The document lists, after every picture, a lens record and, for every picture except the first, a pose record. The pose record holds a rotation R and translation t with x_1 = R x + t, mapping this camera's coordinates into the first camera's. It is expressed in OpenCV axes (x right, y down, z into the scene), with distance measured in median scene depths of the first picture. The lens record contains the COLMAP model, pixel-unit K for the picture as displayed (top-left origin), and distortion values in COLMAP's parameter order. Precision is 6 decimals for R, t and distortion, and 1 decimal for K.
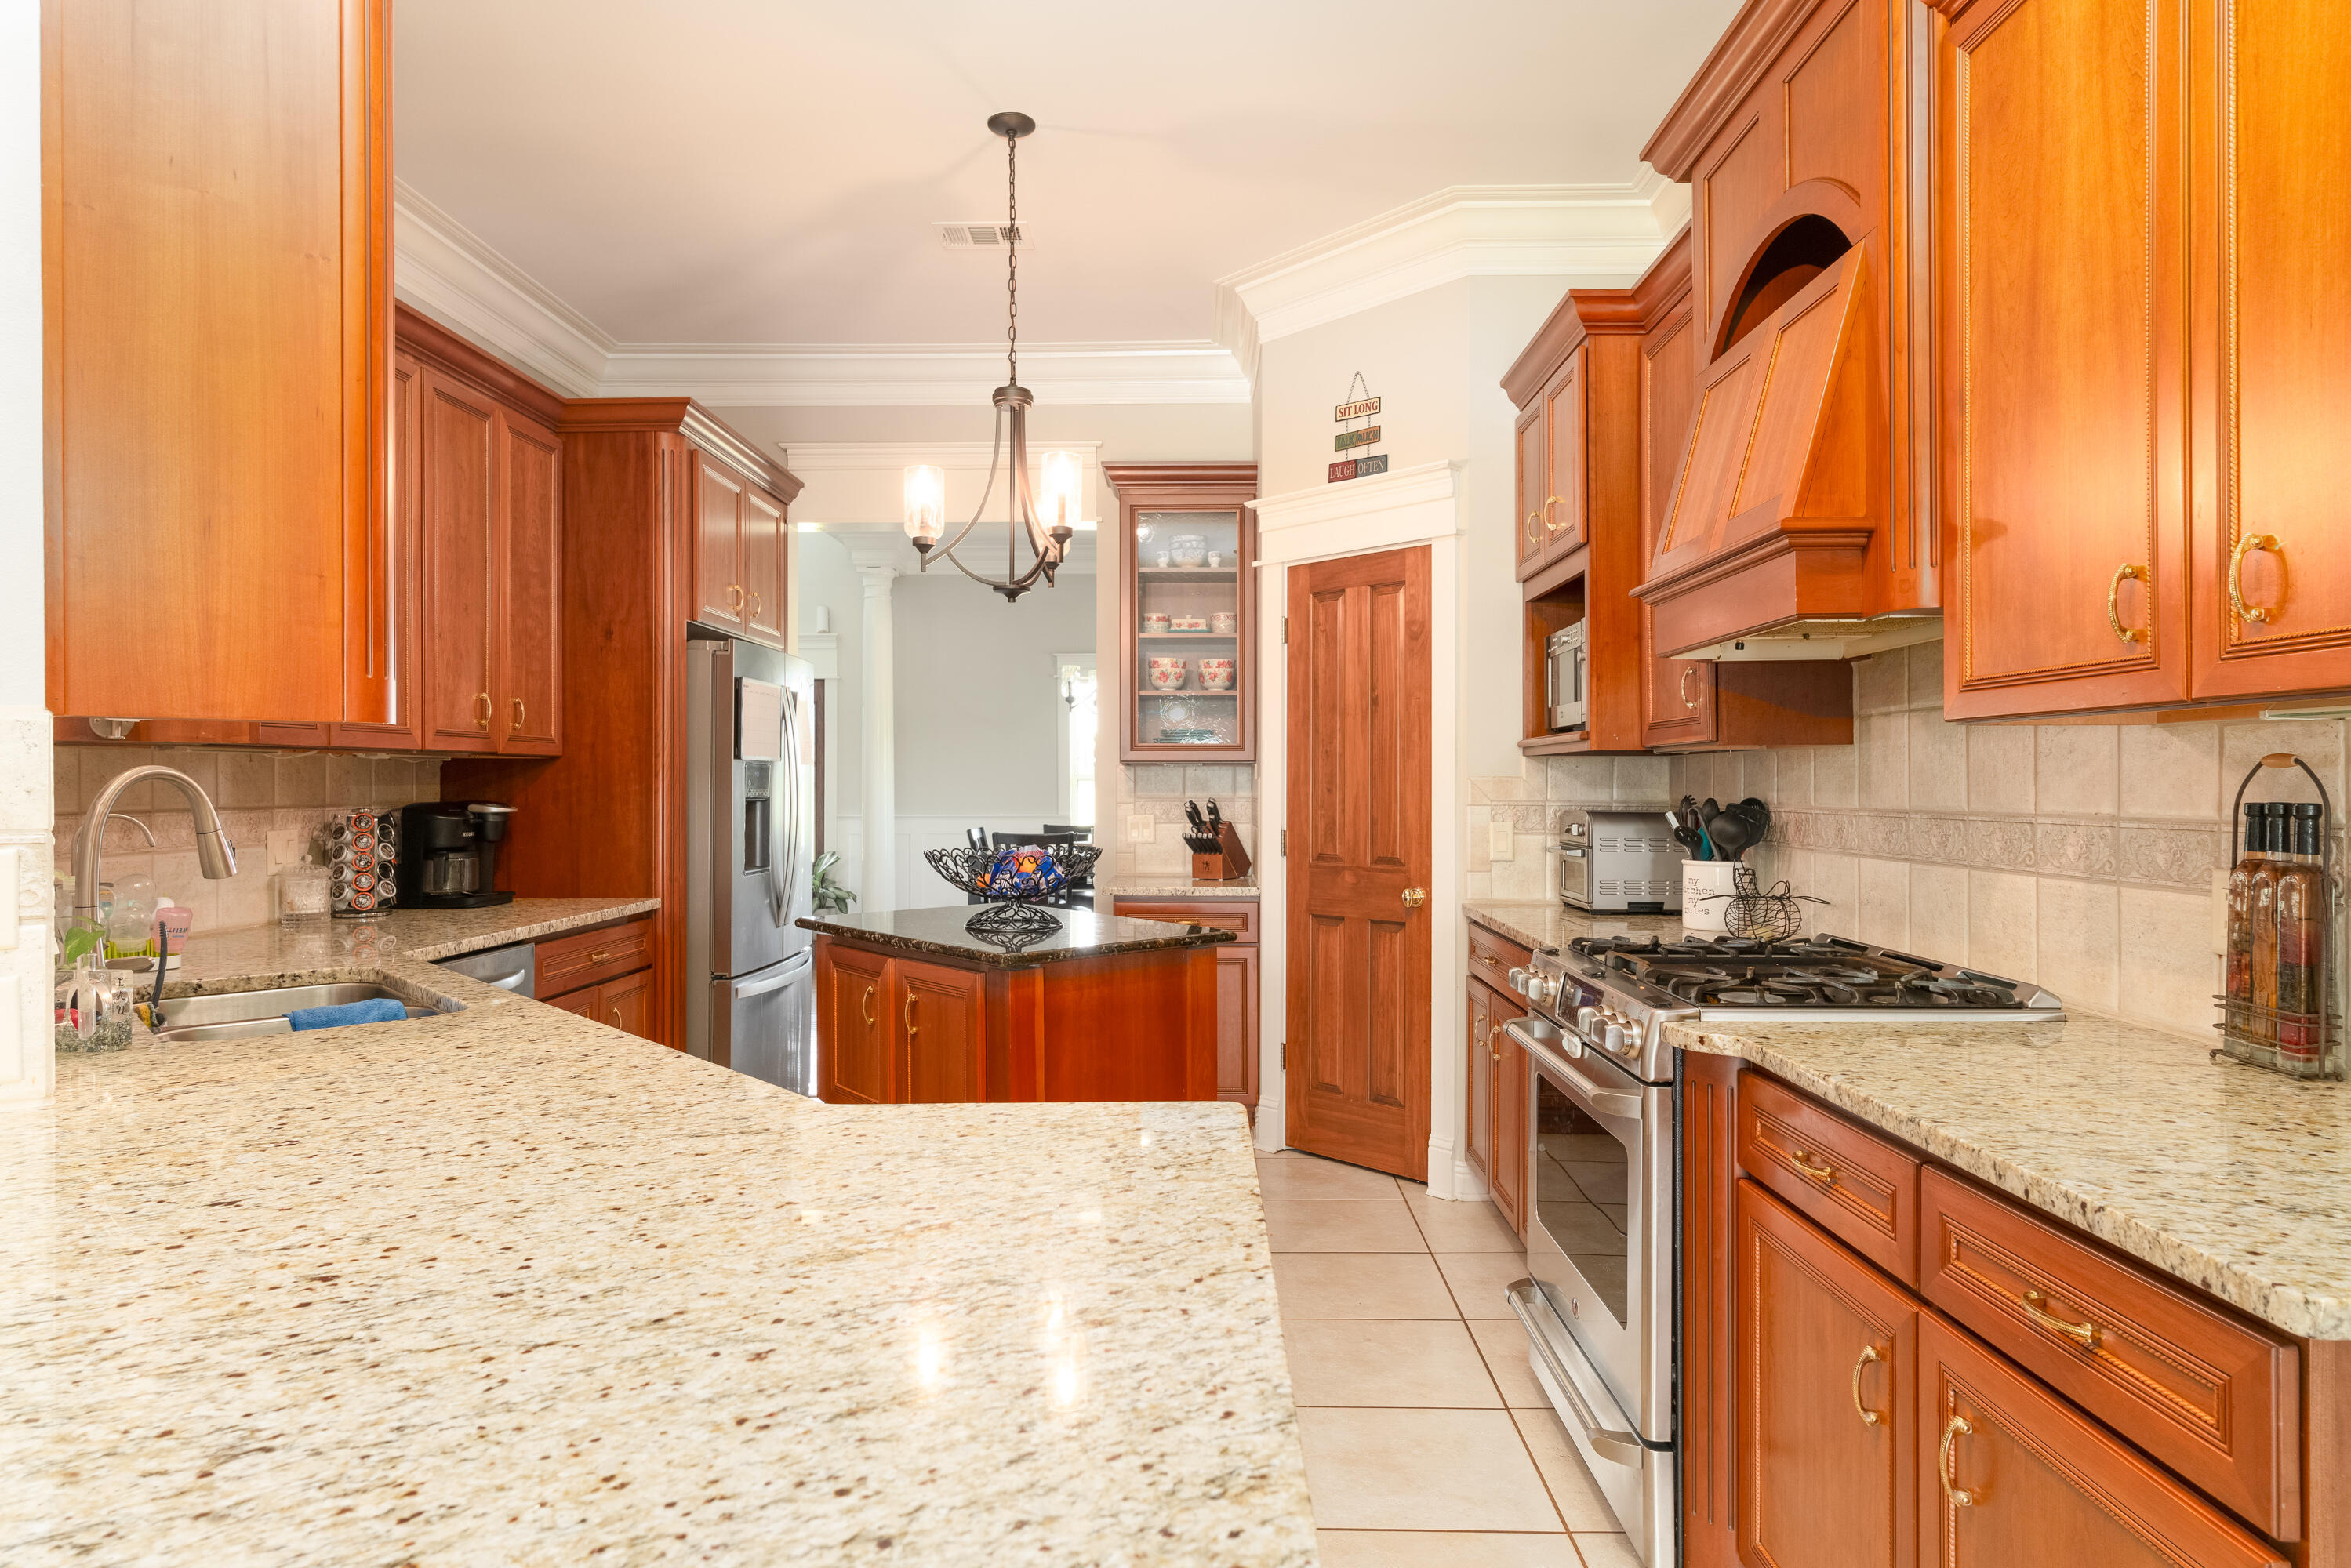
lens RADIAL K [[1332.3, 0, 1178.2], [0, 1332.3, 723.3], [0, 0, 1]] dist [0.000380, 0.001648]
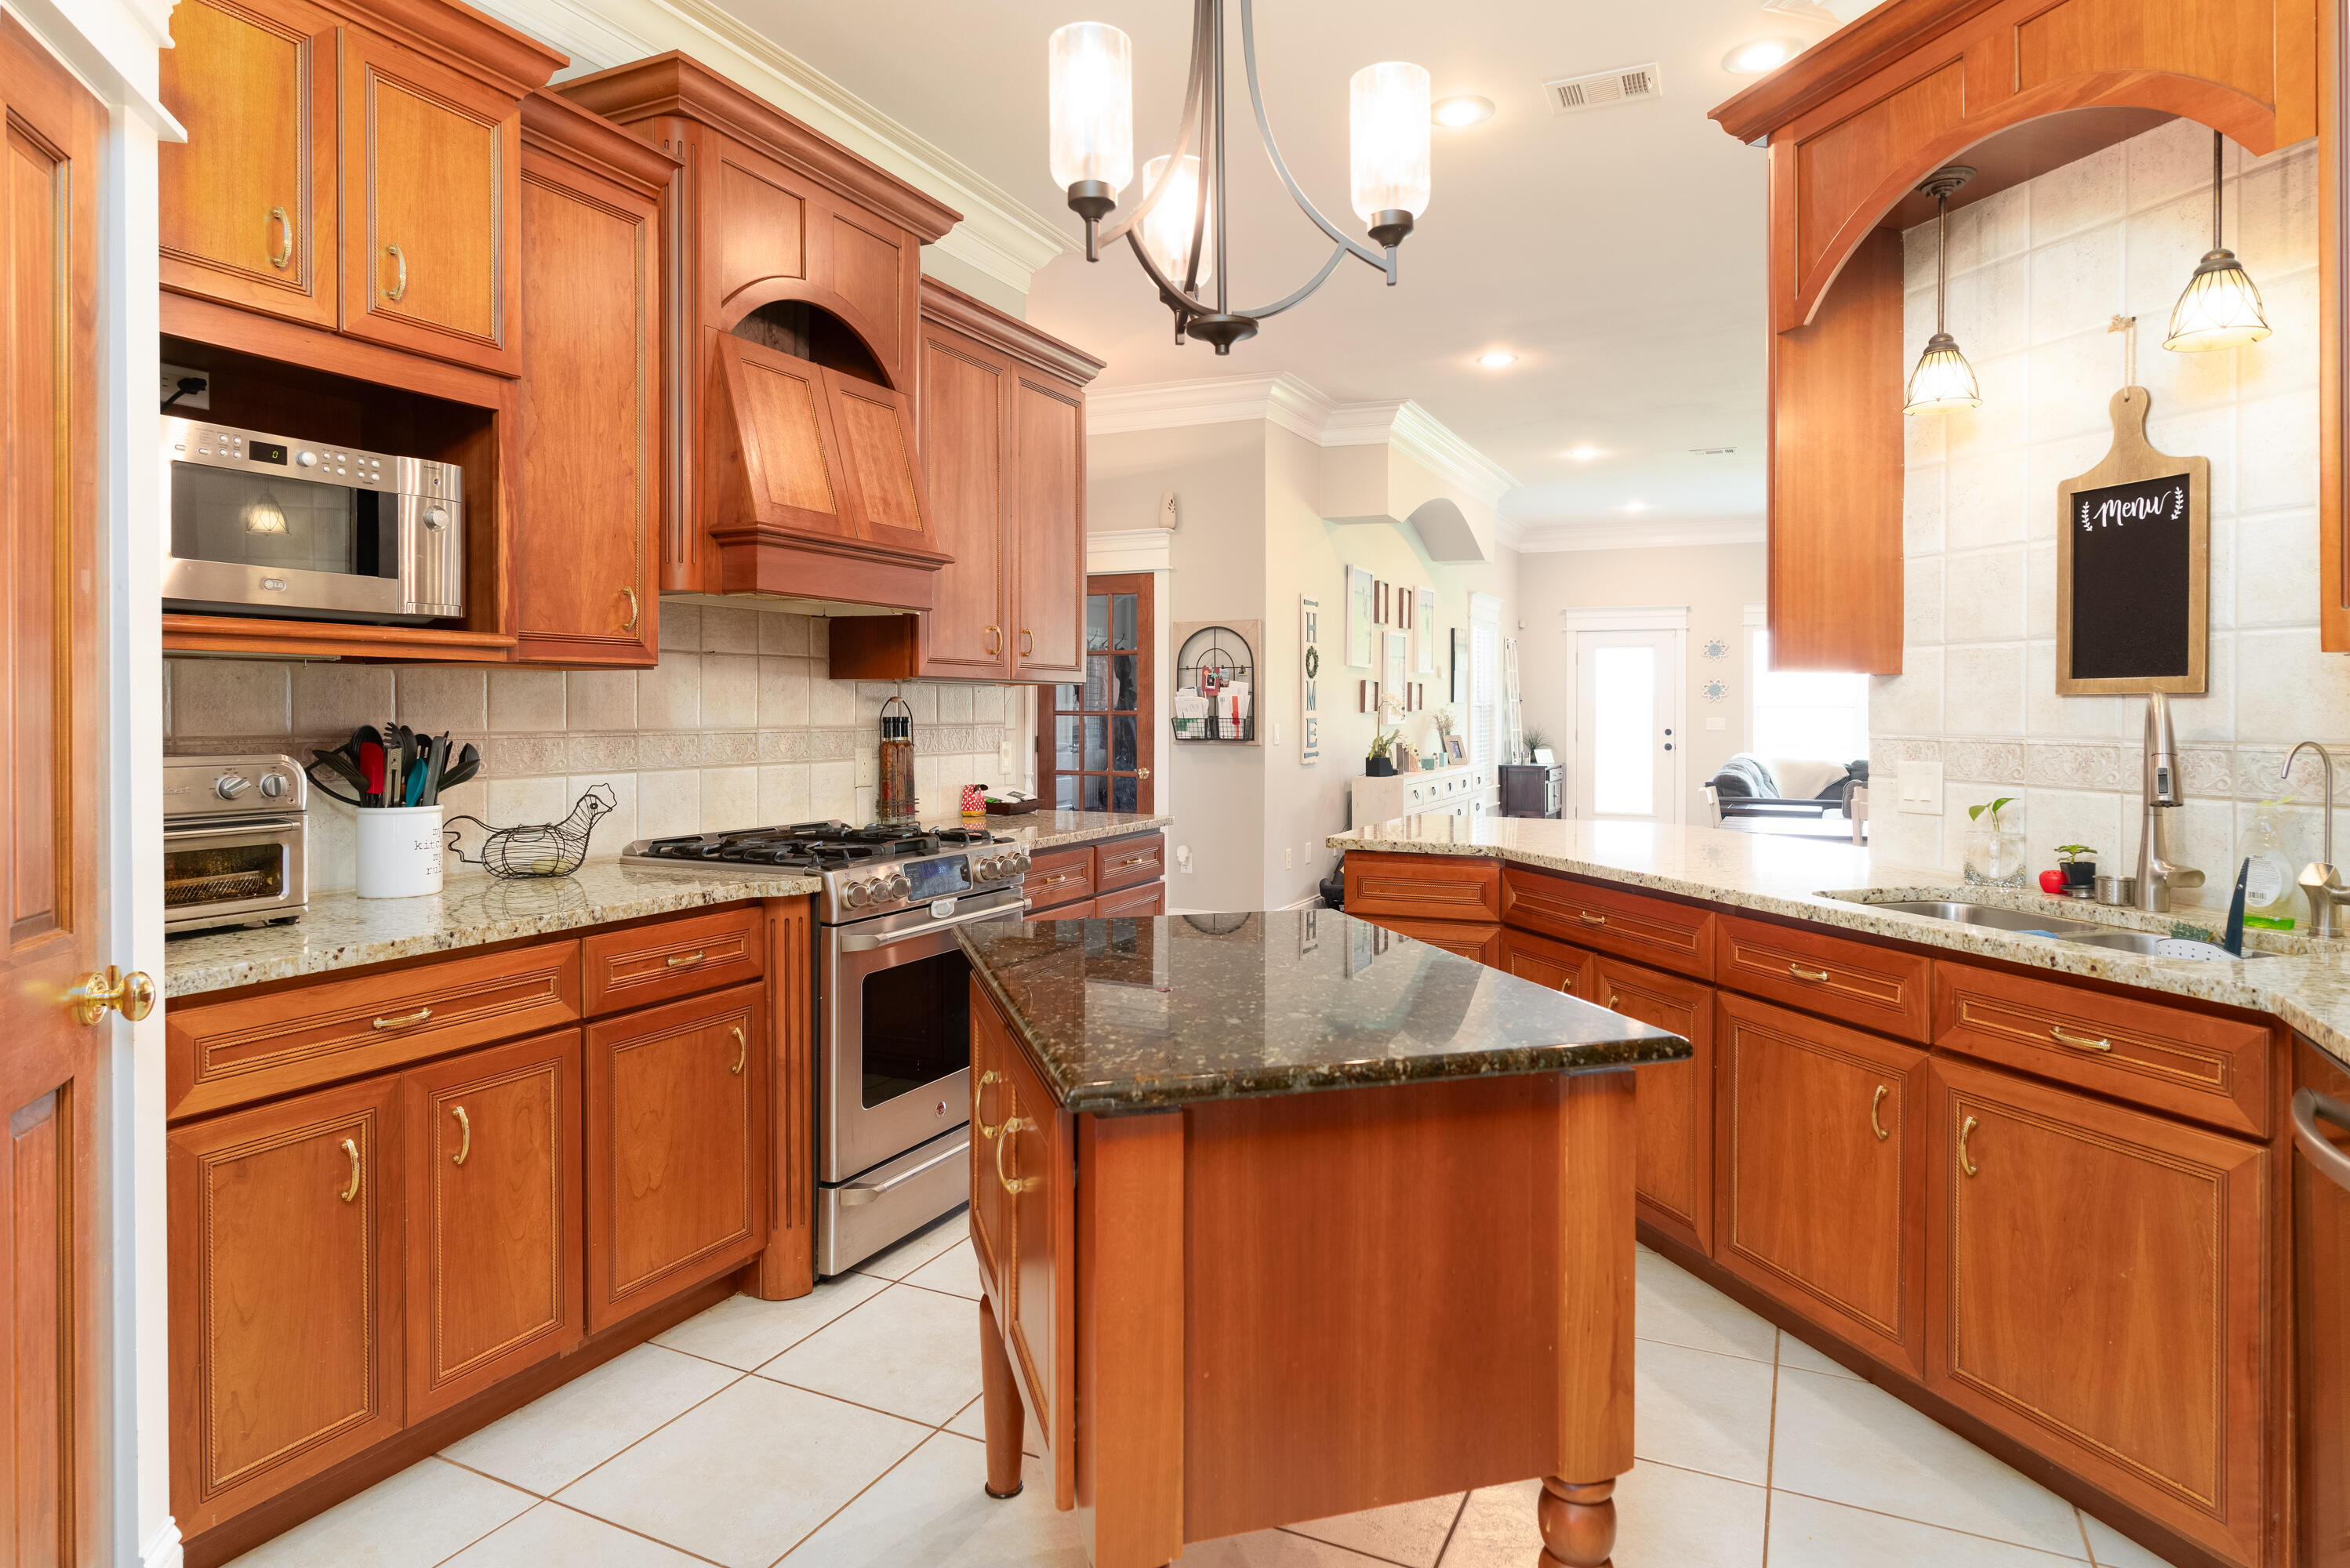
lens RADIAL K [[1331.8, 0, 1177.7], [0, 1331.8, 723.3], [0, 0, 1]] dist [0.000380, 0.001648]
pose [[-0.909641, -0.002256, 0.415389, -0.395055], [-0.017585, 0.999298, -0.033083, 0.085553], [-0.415023, -0.037398, -0.909042, 1.794236]]
